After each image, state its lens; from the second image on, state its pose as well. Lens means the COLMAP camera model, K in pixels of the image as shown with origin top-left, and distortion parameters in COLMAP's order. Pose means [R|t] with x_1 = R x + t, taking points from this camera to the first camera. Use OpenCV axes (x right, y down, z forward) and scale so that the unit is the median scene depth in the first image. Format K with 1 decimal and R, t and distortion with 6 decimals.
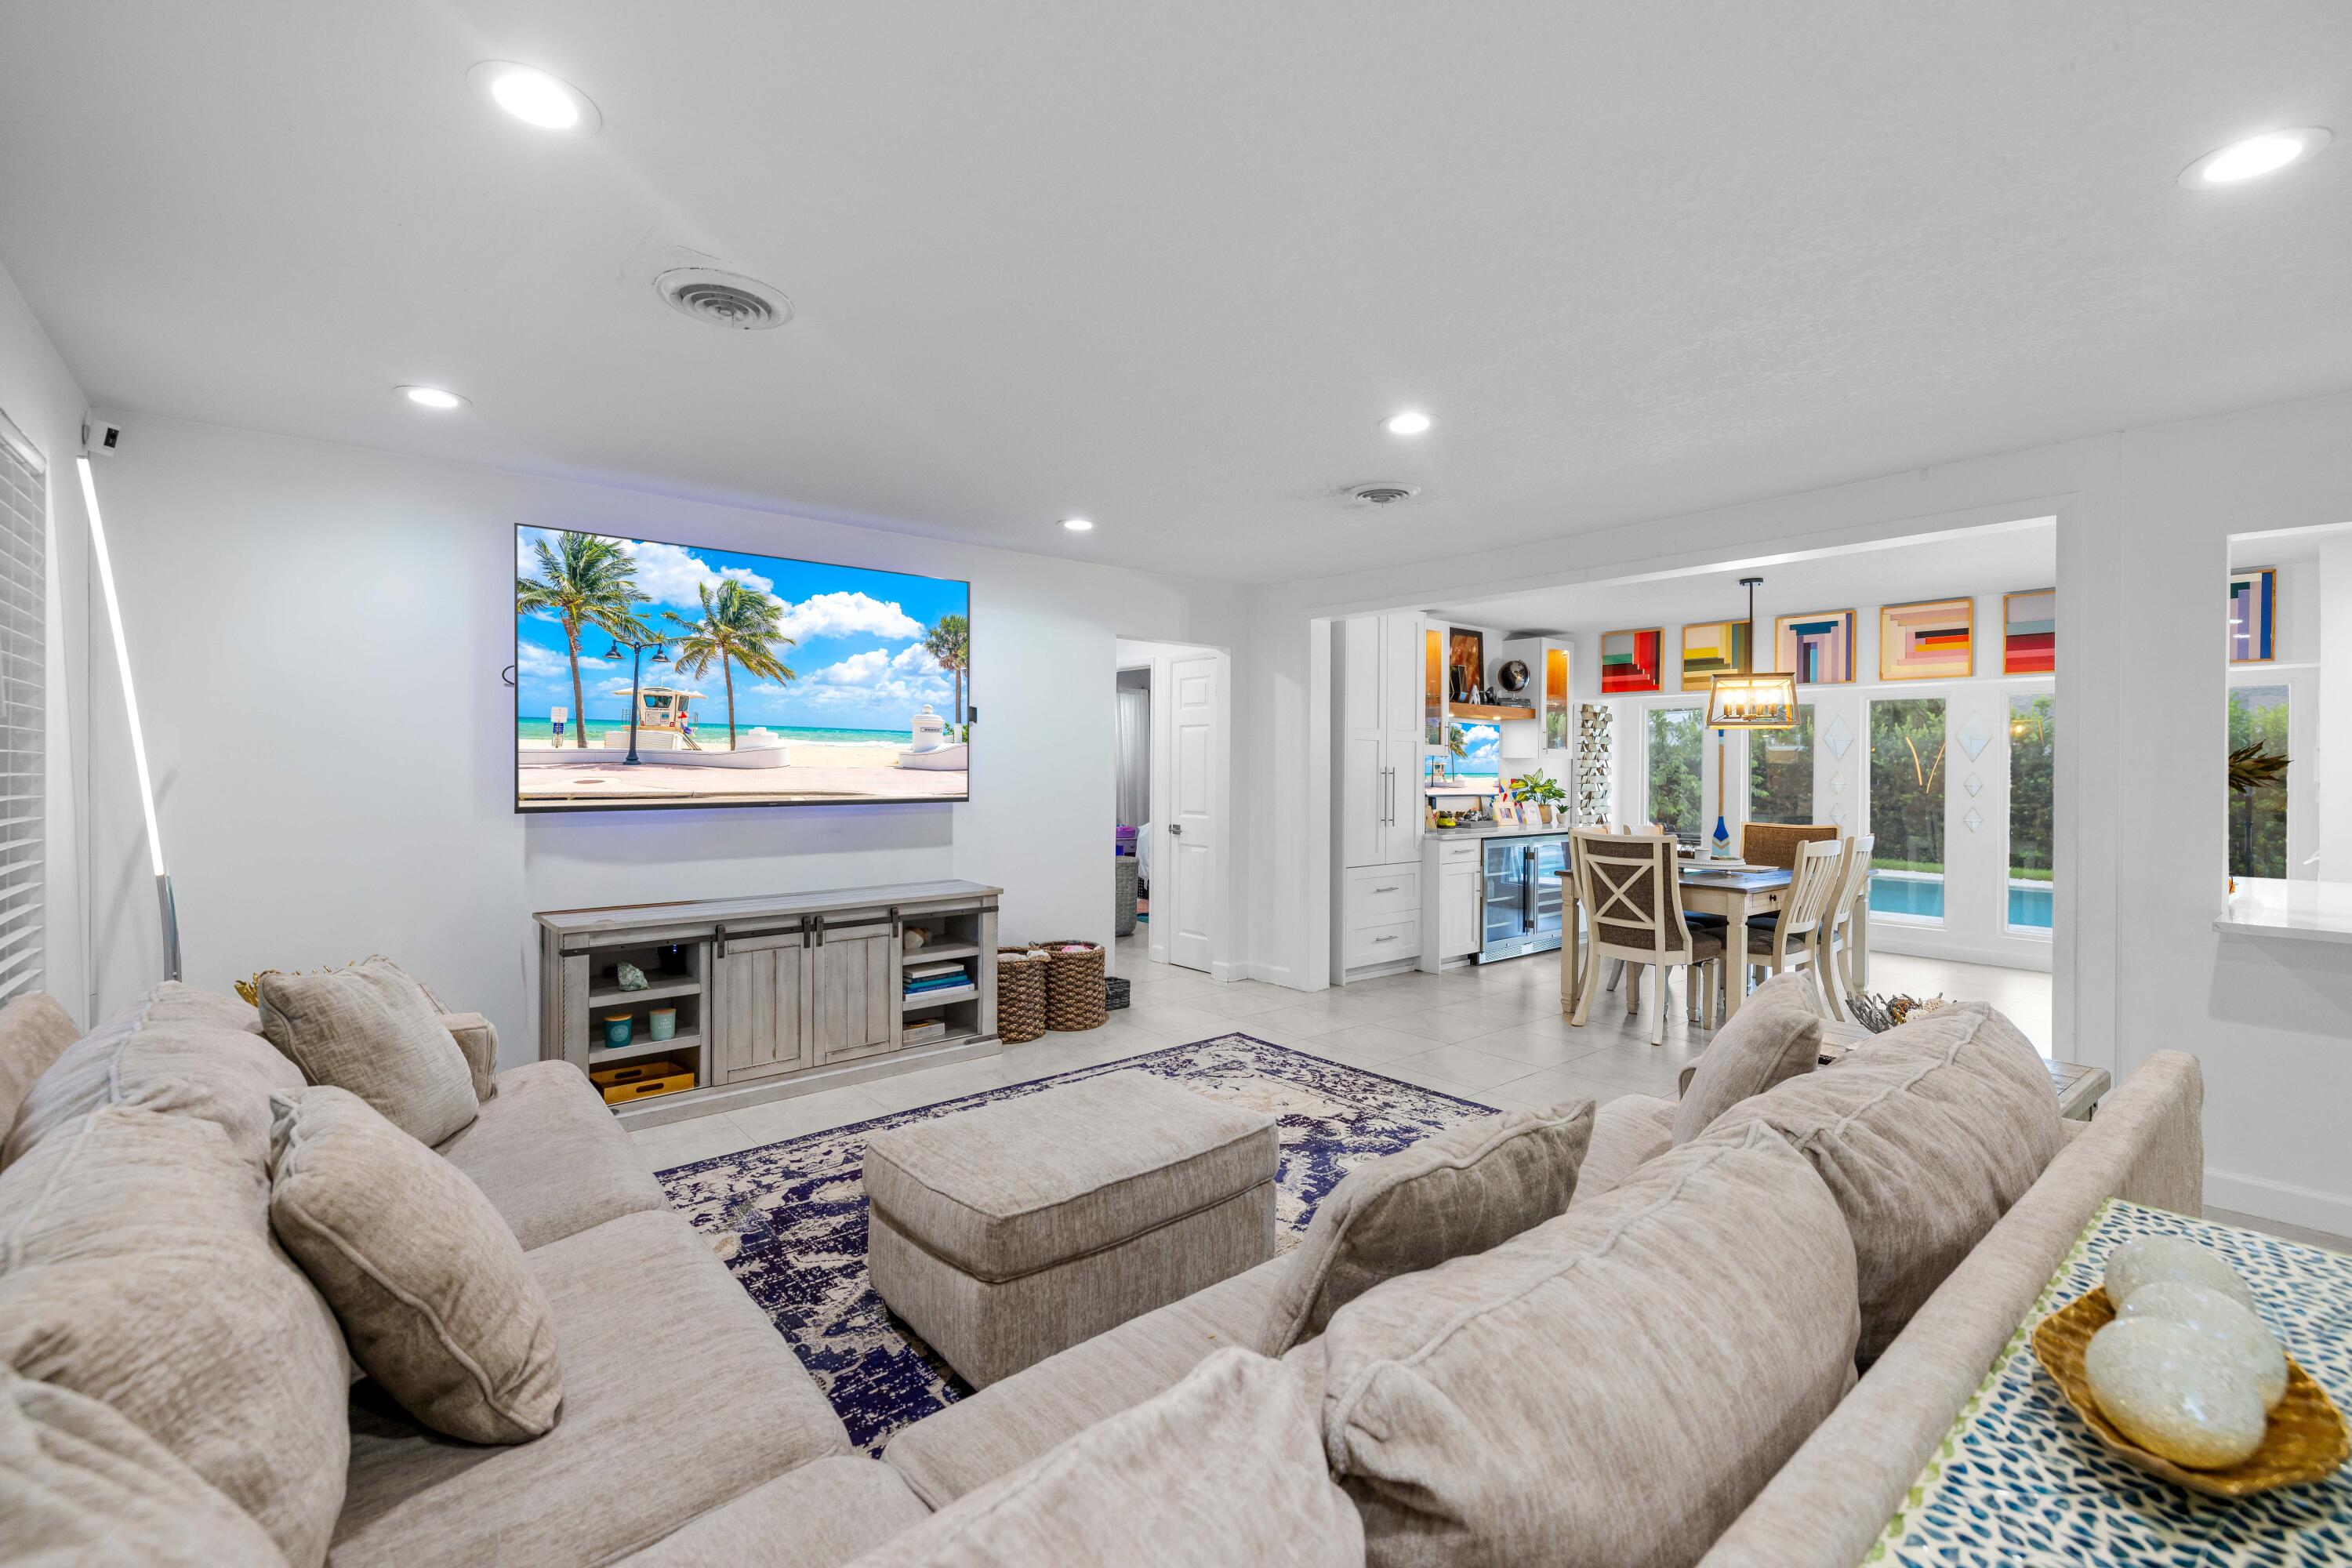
lens RADIAL K [[1012.2, 0, 1178.2], [0, 1012.2, 777.4], [0, 0, 1]] dist [-0.000484, 0.000057]
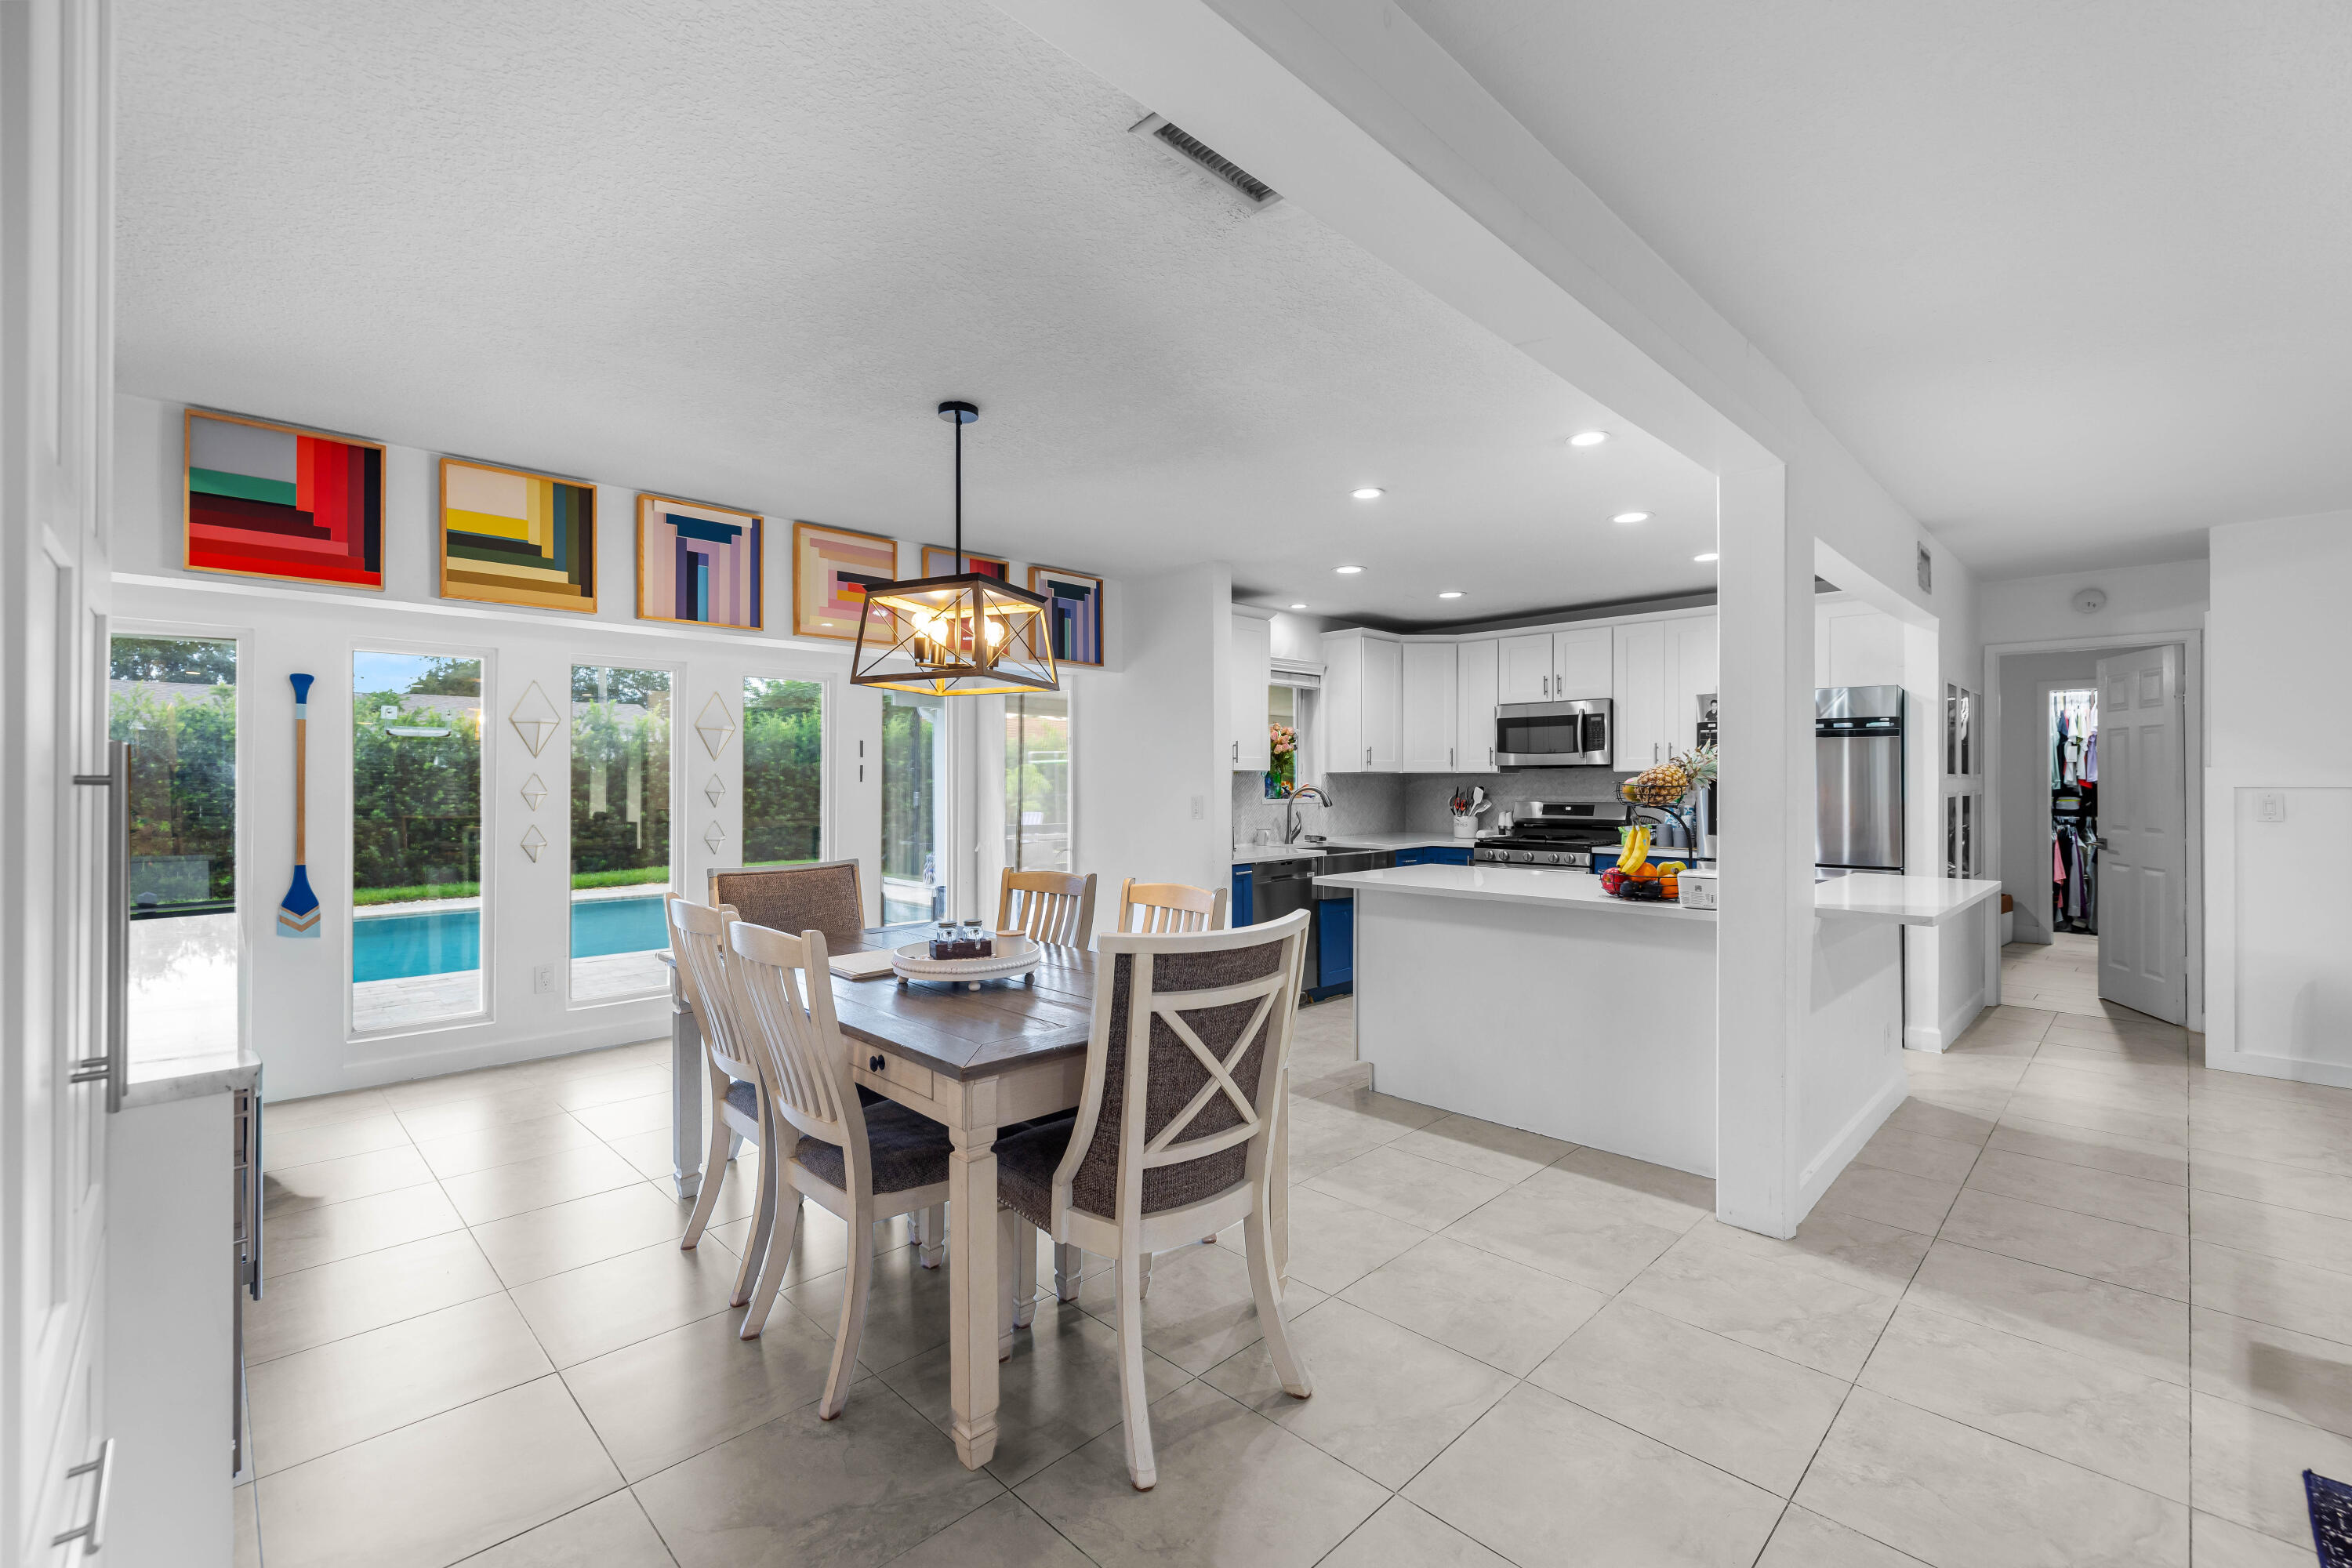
lens RADIAL K [[992.0, 0, 1145.2], [0, 992.0, 780.4], [0, 0, 1]] dist [0.001741, -0.000456]
pose [[-0.056205, -0.004589, 0.998409, 0.054247], [0.009893, 0.999938, 0.005153, -0.003370], [-0.998370, 0.010167, -0.056156, 1.164612]]
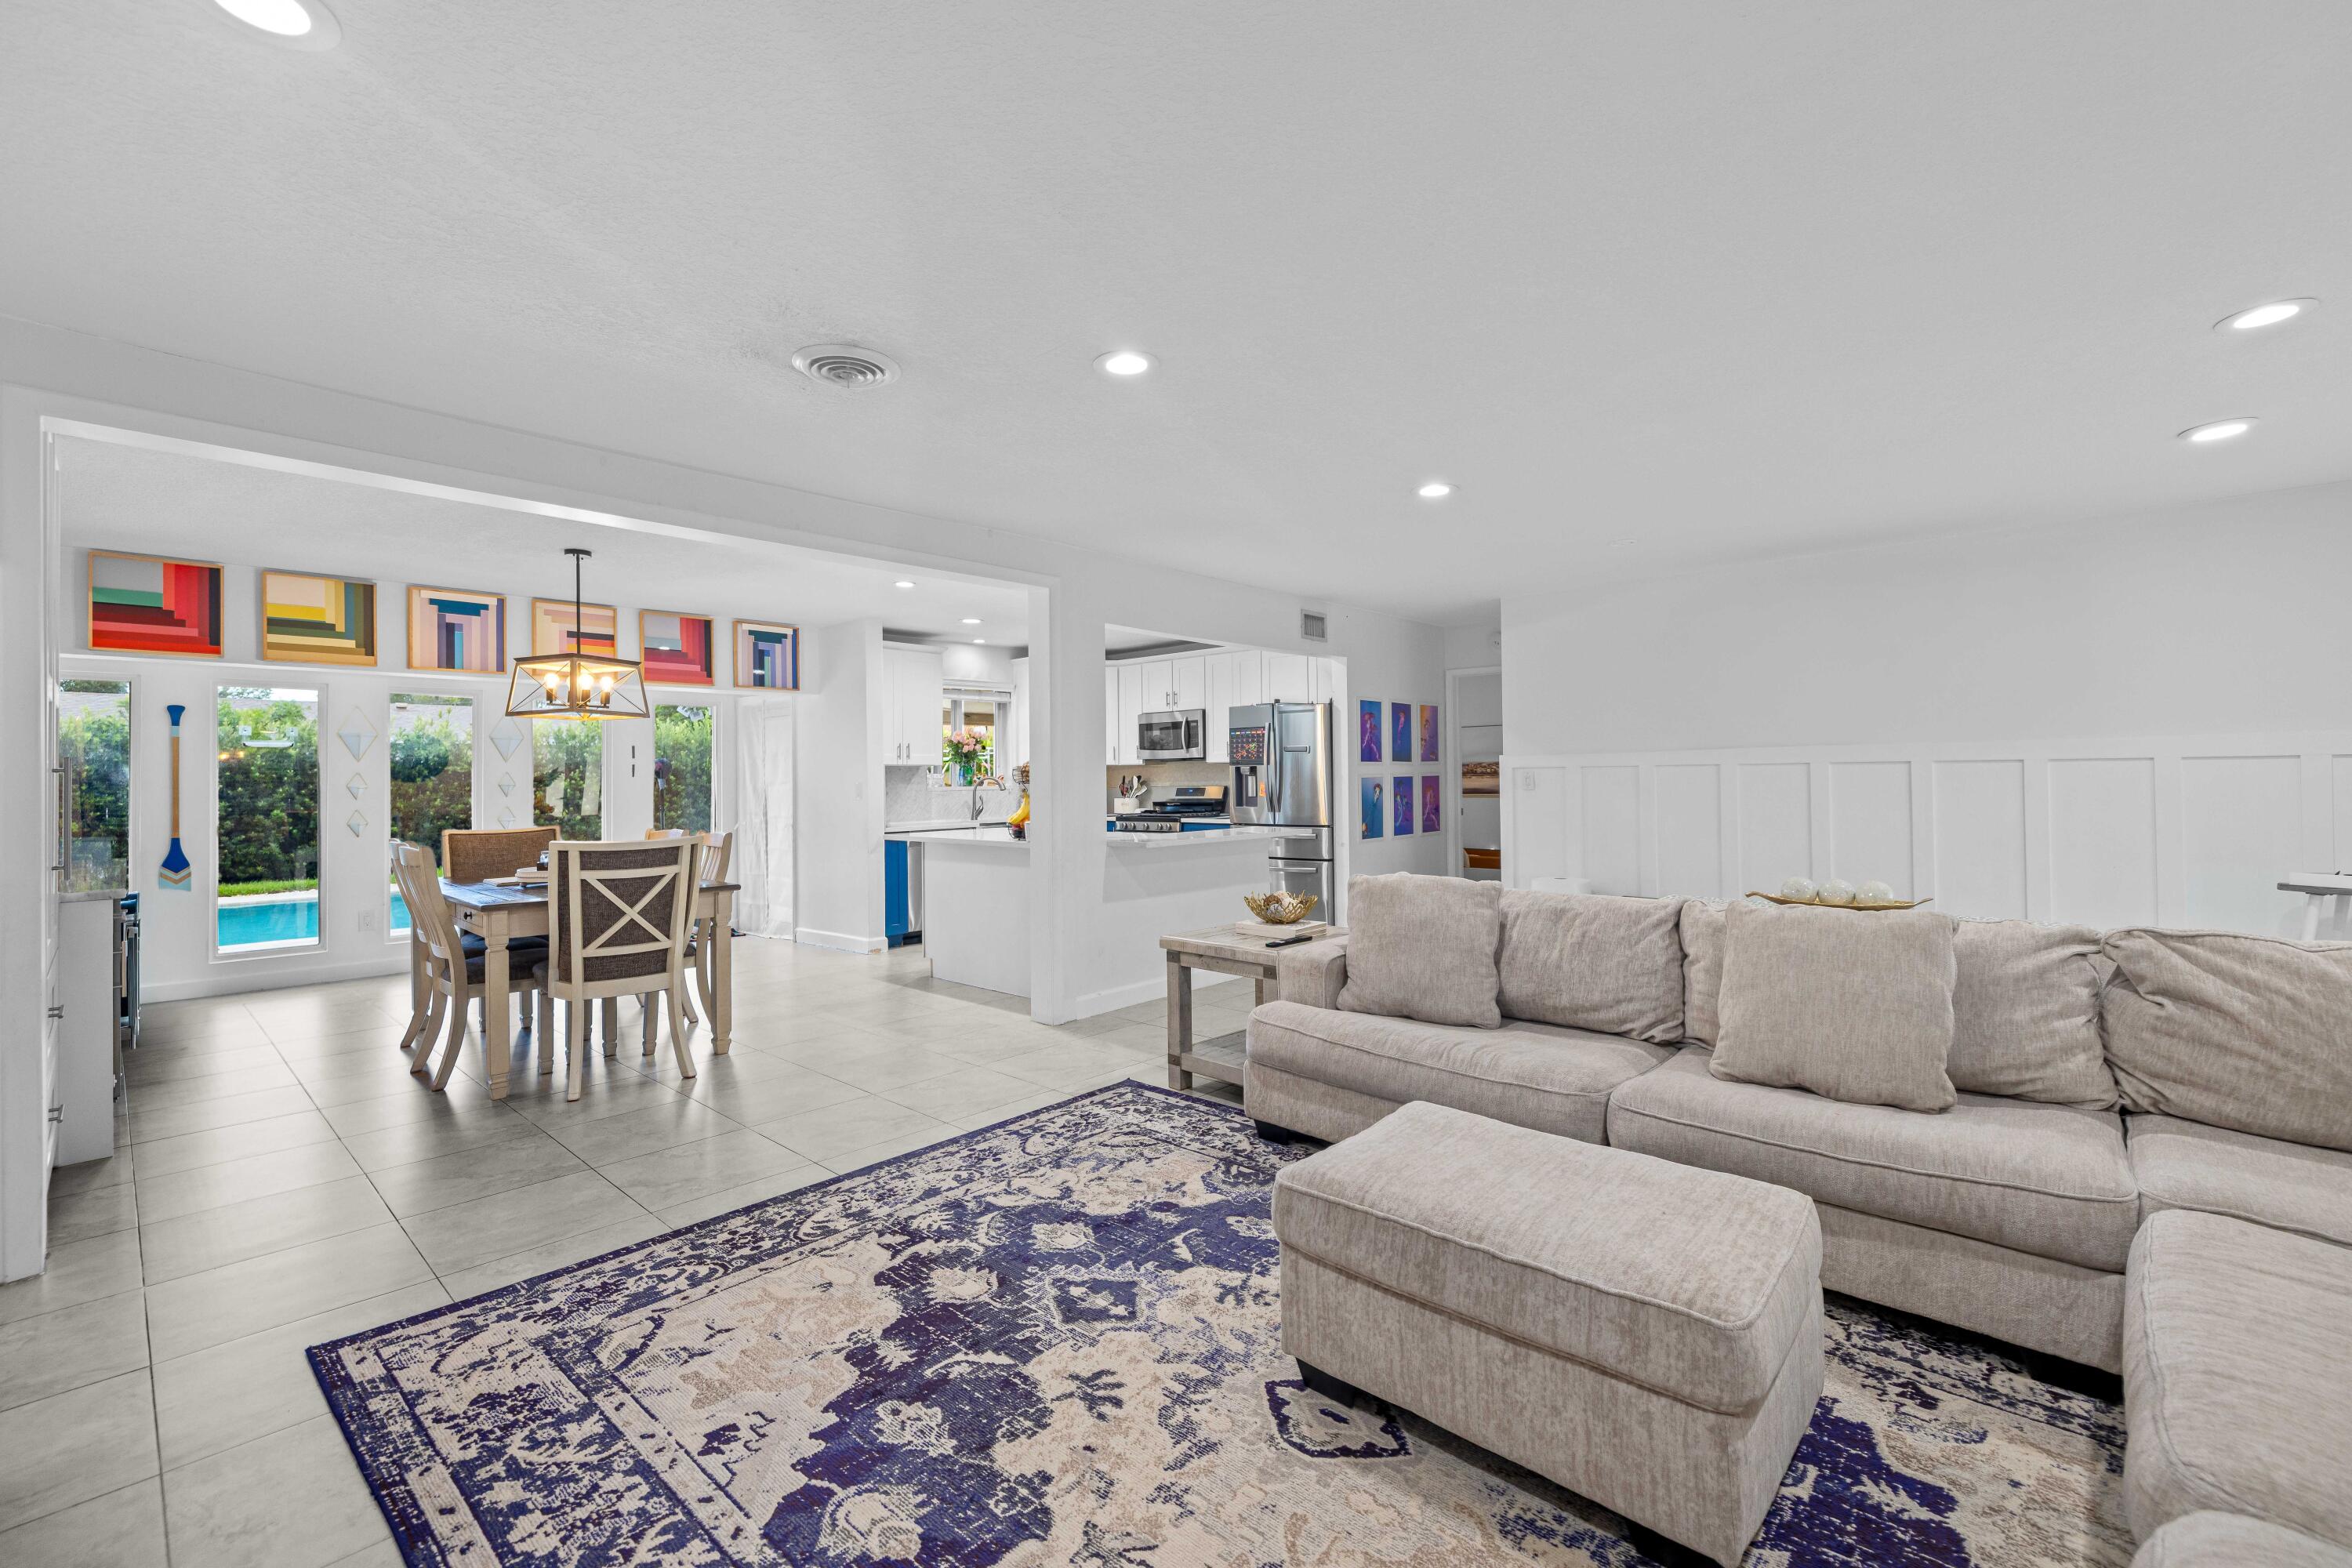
lens RADIAL K [[992.0, 0, 1169.4], [0, 992.0, 770.1], [0, 0, 1]] dist [0.001741, -0.000456]
pose [[-0.114422, 0.003671, 0.993425, -0.446549], [0.022208, 0.999753, -0.001137, 0.012036], [-0.993184, 0.021932, -0.114475, 0.733152]]
